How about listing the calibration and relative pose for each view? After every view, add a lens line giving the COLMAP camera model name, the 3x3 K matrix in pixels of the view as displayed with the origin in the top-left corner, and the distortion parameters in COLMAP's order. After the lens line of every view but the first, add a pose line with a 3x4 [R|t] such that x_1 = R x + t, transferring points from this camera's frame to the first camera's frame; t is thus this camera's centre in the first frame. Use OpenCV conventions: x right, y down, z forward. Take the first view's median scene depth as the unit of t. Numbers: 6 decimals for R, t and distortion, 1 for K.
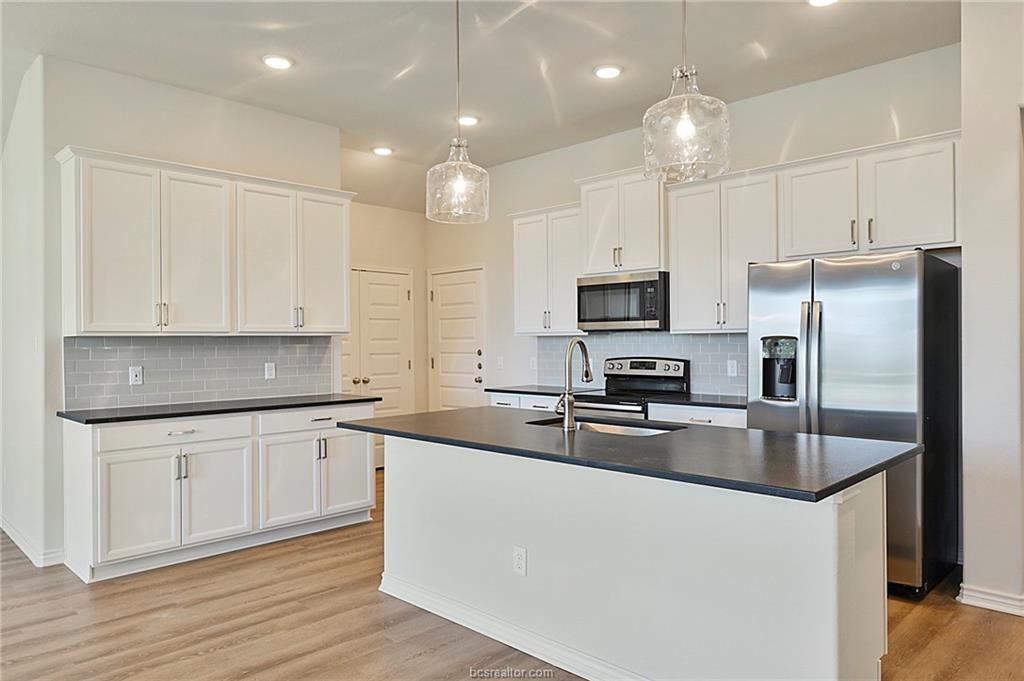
lens RADIAL K [[678.5, 0, 513.1], [0, 678.5, 340.5], [0, 0, 1]] dist [0.009768, -0.006349]
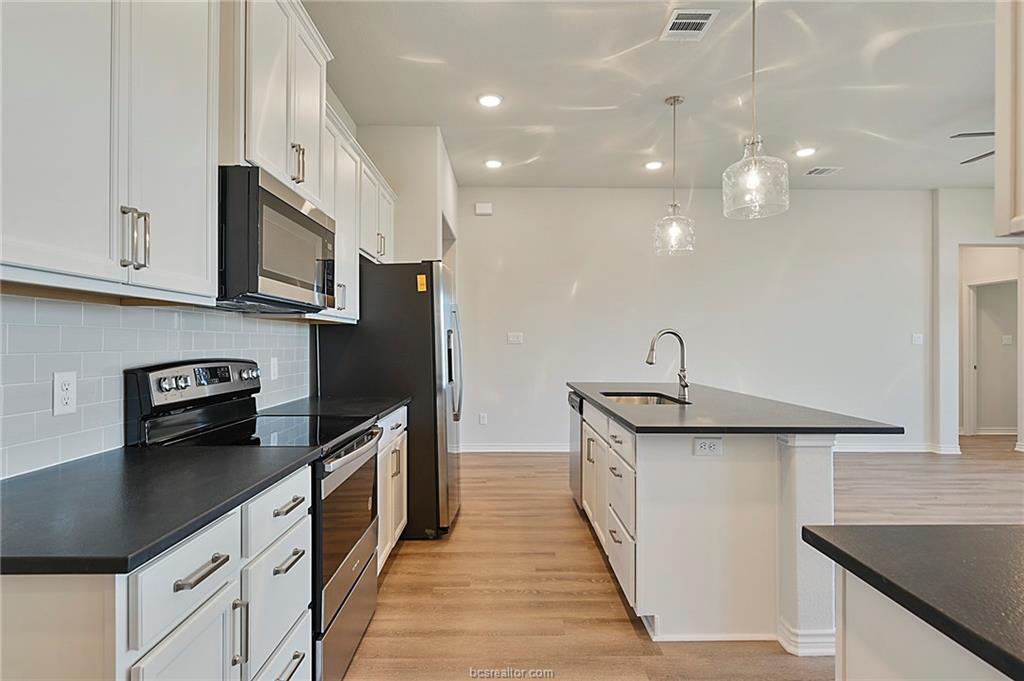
lens RADIAL K [[533.6, 0, 513.0], [0, 533.6, 346.3], [0, 0, 1]] dist [-0.000819, -0.000822]
pose [[-0.711914, 0.005047, 0.702248, -0.304746], [0.004080, 0.999987, -0.003050, 0.022138], [-0.702255, 0.000694, -0.711925, 1.428247]]
